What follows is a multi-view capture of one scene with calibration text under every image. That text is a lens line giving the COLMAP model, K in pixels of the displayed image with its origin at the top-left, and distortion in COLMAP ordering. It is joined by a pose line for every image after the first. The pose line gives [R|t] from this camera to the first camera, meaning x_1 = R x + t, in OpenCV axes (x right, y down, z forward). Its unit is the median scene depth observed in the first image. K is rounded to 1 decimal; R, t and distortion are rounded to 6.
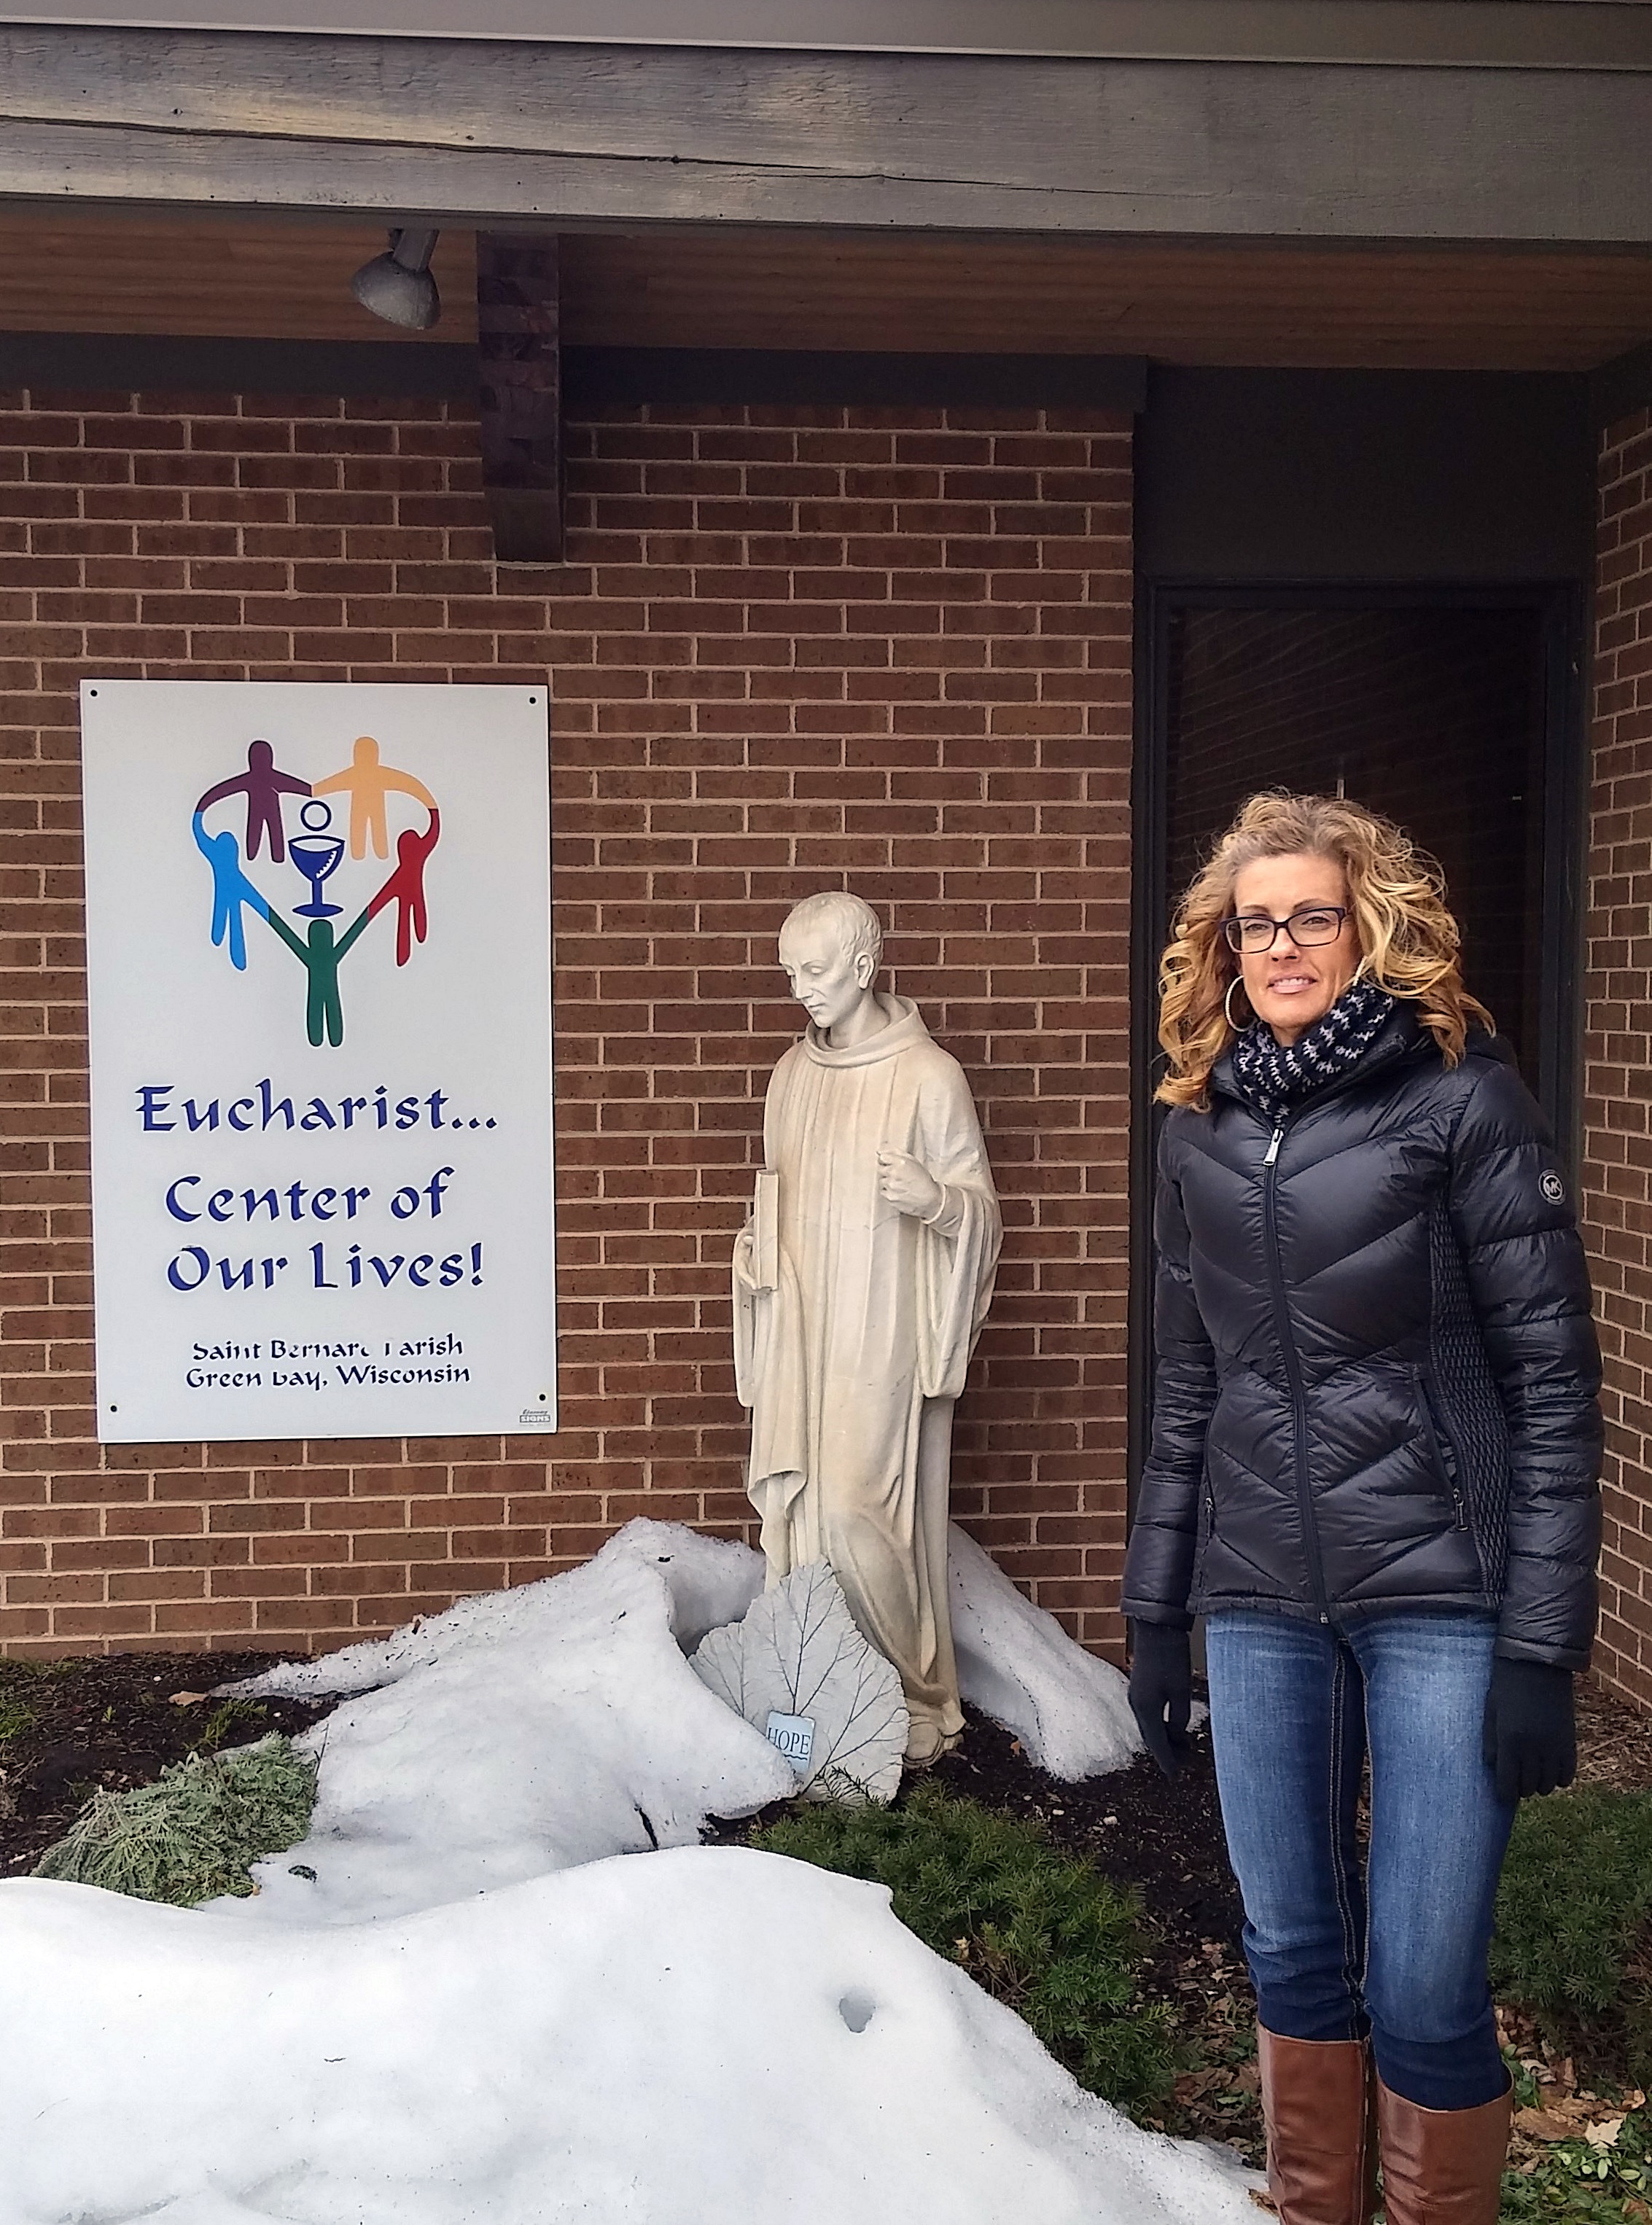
lens RADIAL K [[2512.8, 0, 826.7], [0, 2512.8, 1124.8], [0, 0, 1]] dist [0.036208, 0.000000]
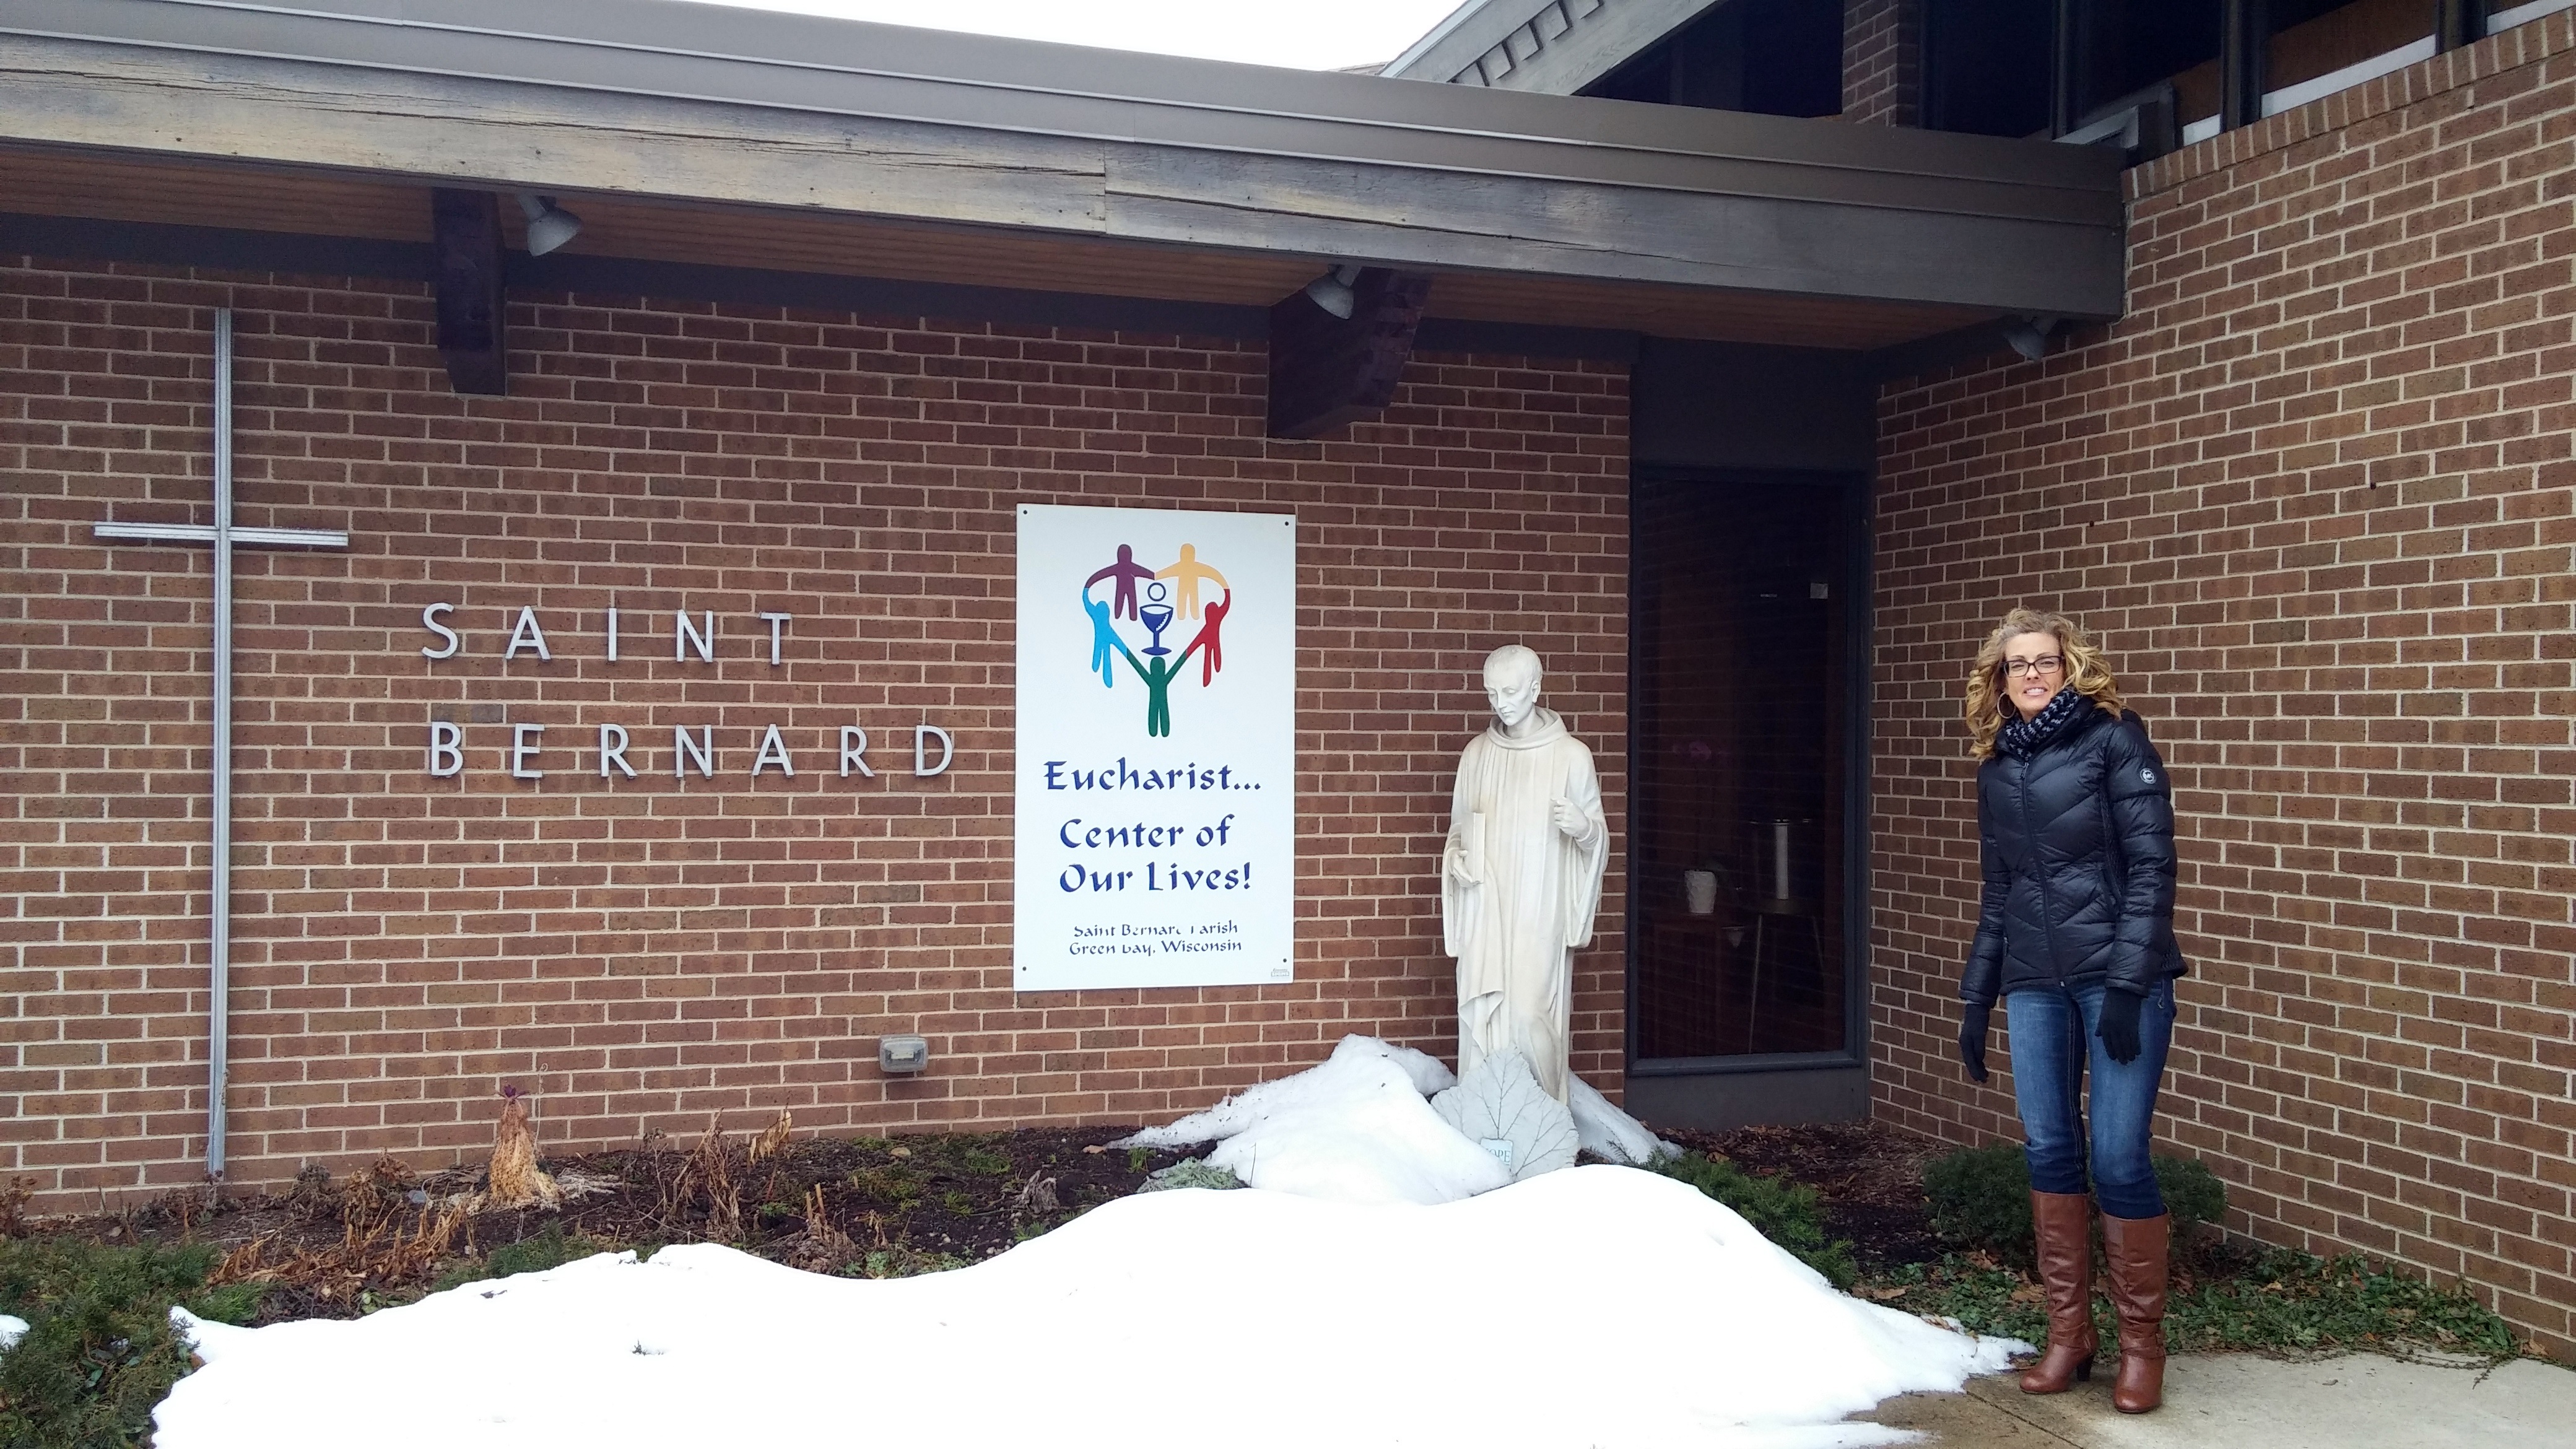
lens RADIAL K [[2063.6, 0, 1284.2], [0, 2063.6, 711.4], [0, 0, 1]] dist [0.012423, 0.006409]
pose [[0.980280, 0.012518, 0.197214, -0.380458], [-0.000443, 0.998128, -0.061155, 0.032123], [-0.197611, 0.059862, 0.978451, -0.287046]]
